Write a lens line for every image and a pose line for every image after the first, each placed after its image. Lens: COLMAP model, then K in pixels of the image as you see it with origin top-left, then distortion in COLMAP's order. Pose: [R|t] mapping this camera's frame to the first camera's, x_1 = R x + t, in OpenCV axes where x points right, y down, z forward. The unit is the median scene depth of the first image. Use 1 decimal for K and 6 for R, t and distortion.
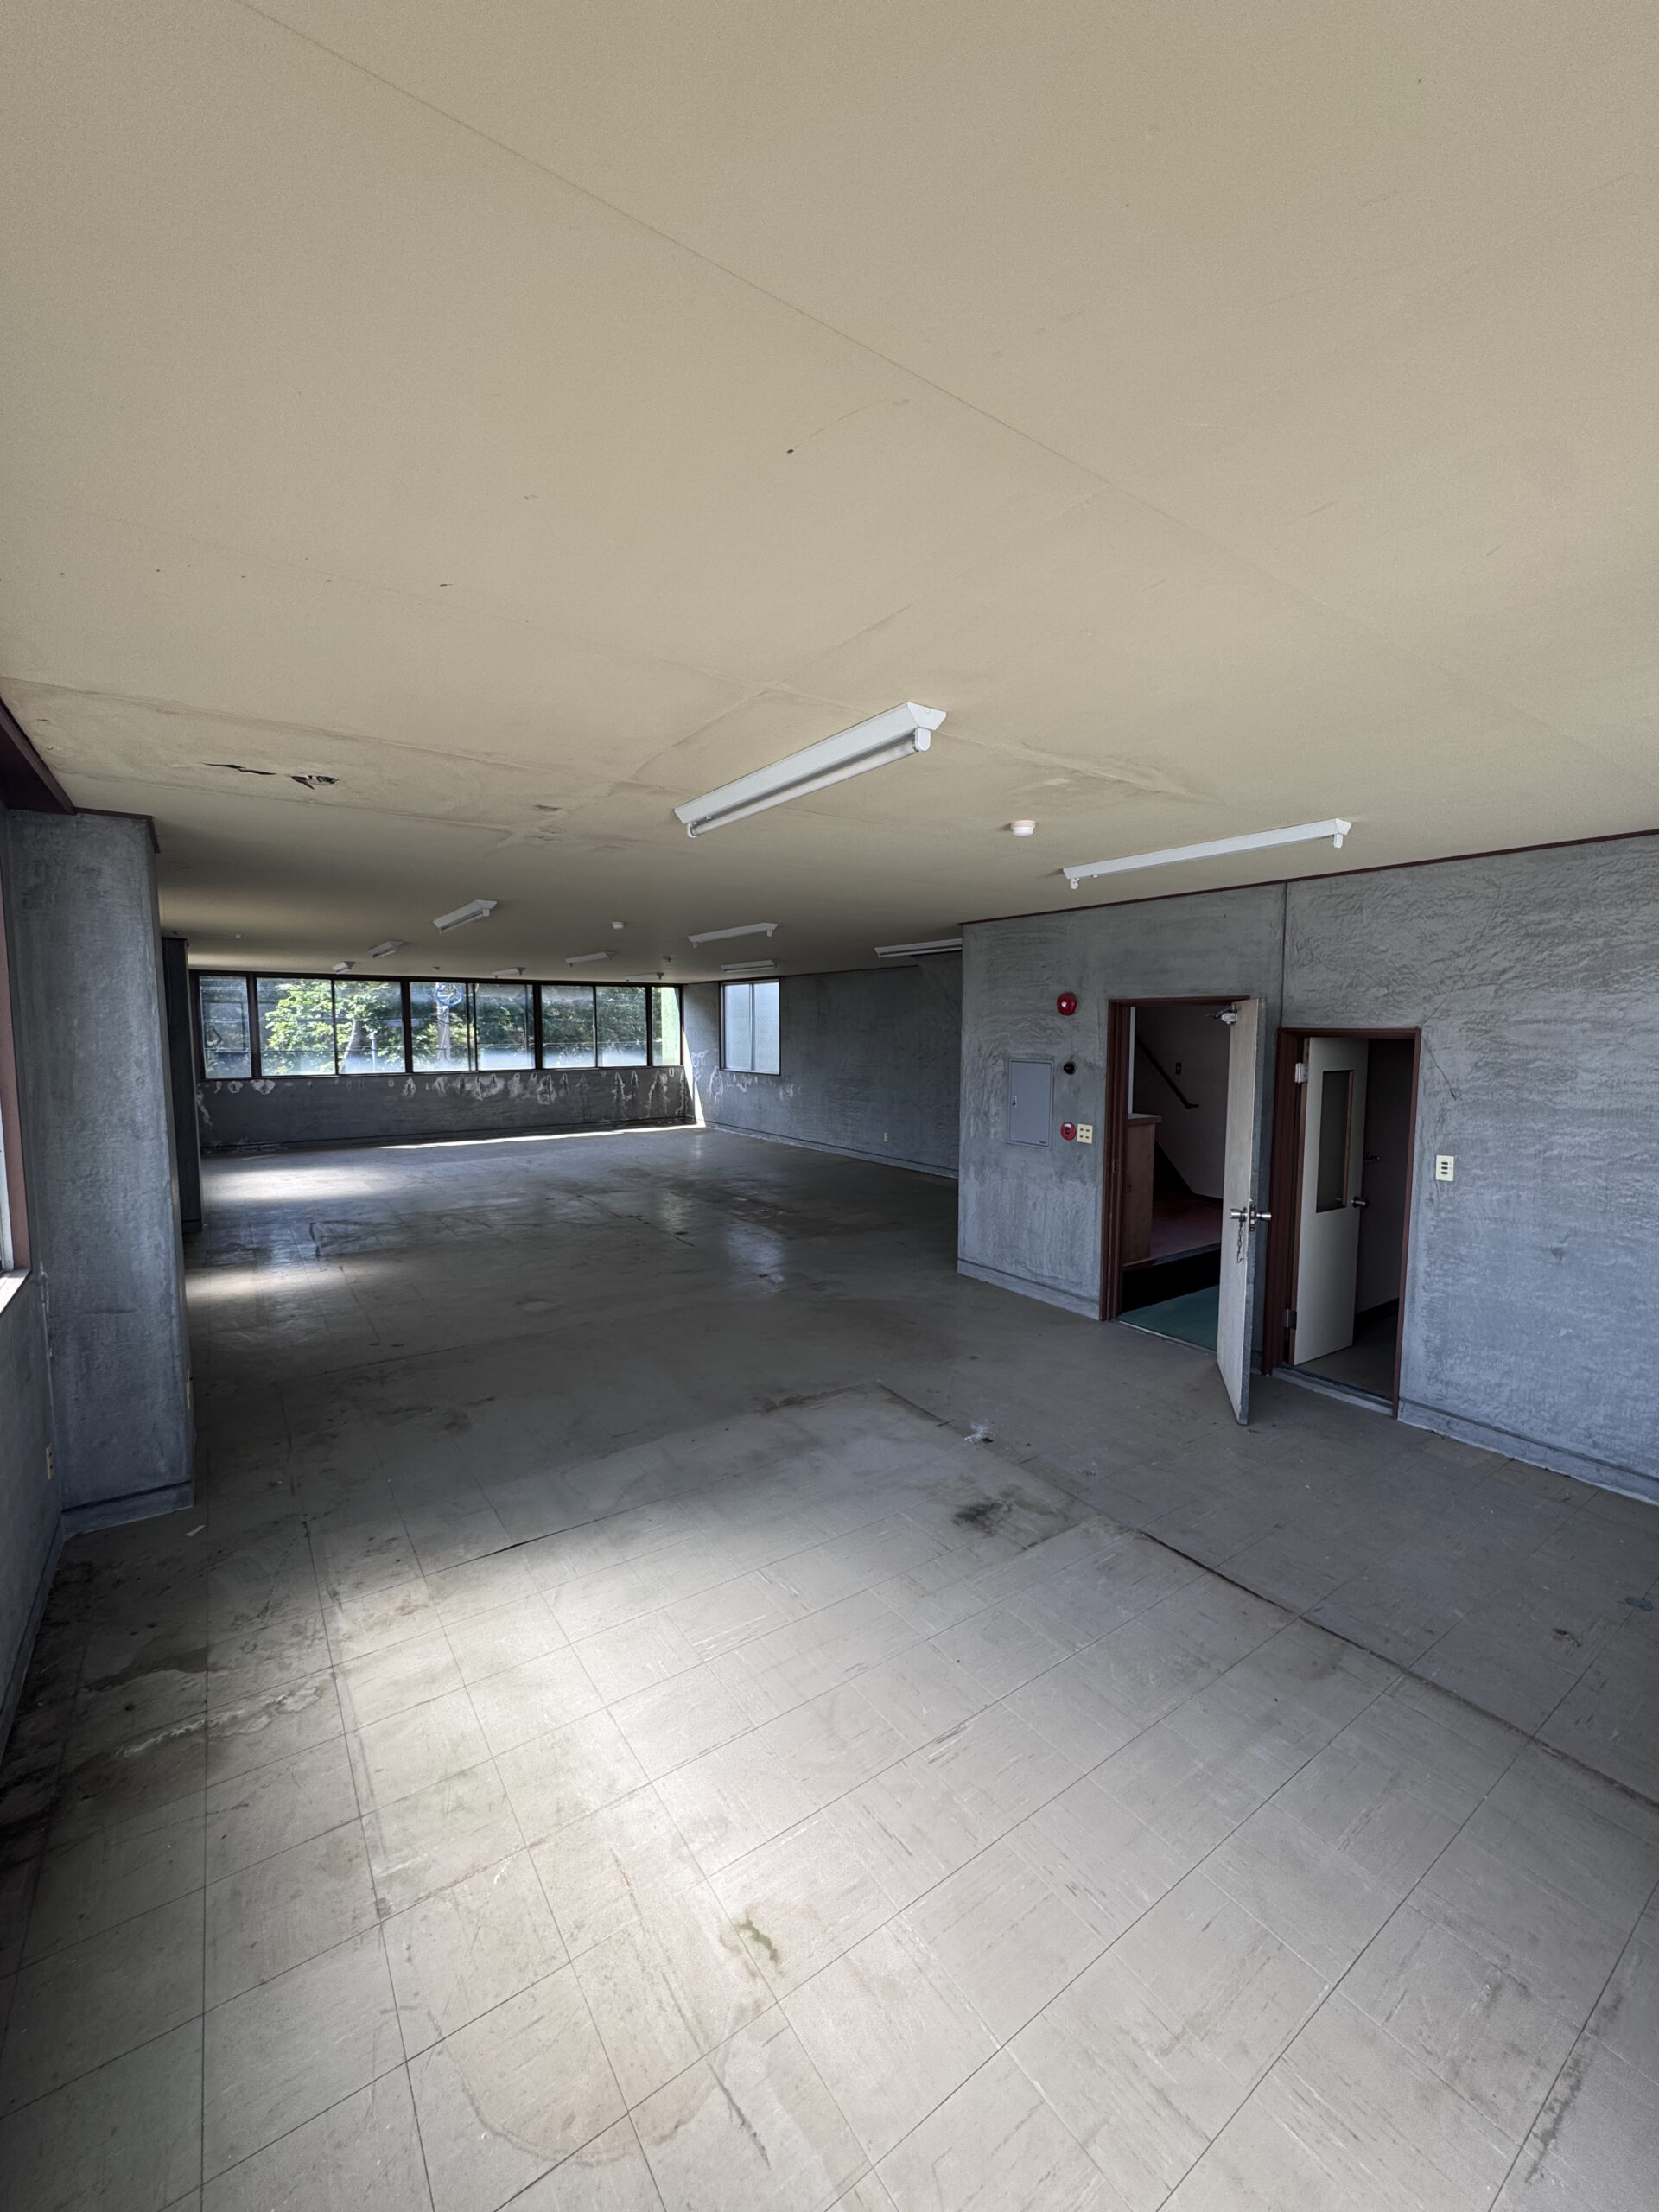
lens RADIAL K [[886.2, 0, 834.4], [0, 886.2, 1103.2], [0, 0, 1]] dist [-0.006158, 0.000311]
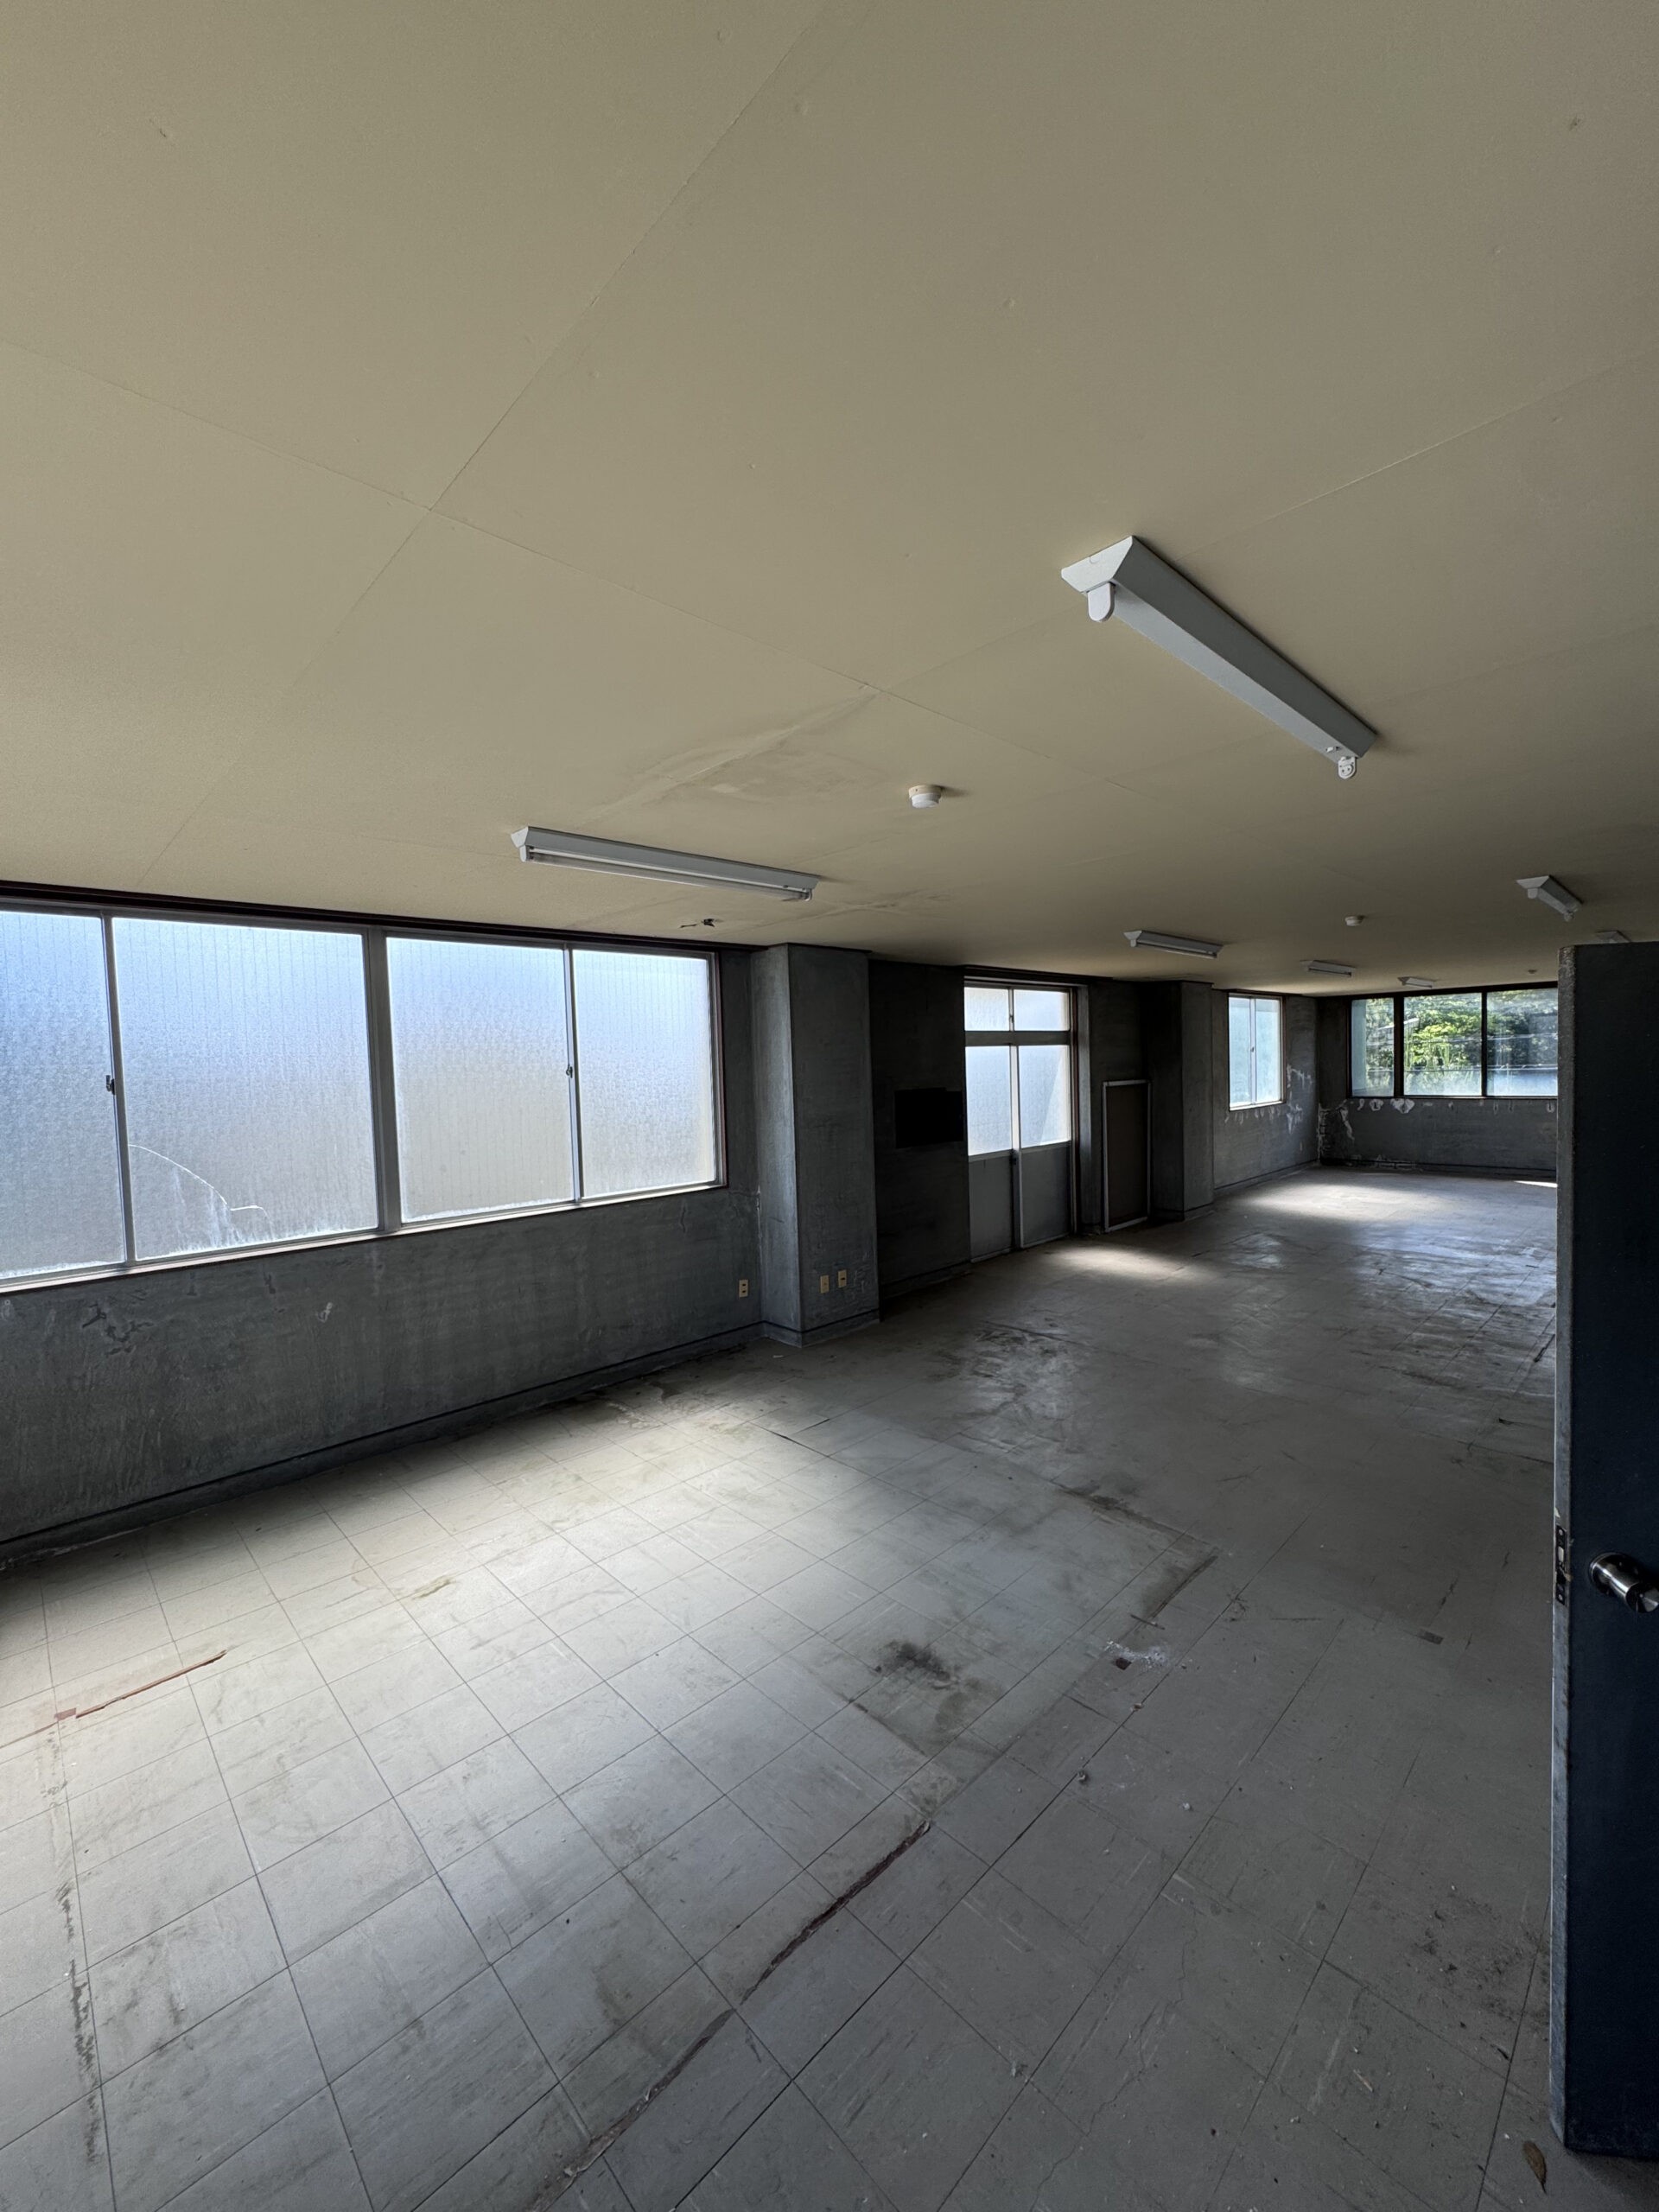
lens RADIAL K [[886.2, 0, 832.9], [0, 886.2, 1104.8], [0, 0, 1]] dist [-0.006158, 0.000311]
pose [[0.153333, 0.040548, -0.987342, 0.784023], [-0.055585, 0.997930, 0.032351, -0.051764], [0.986610, 0.049921, 0.155269, 0.658695]]
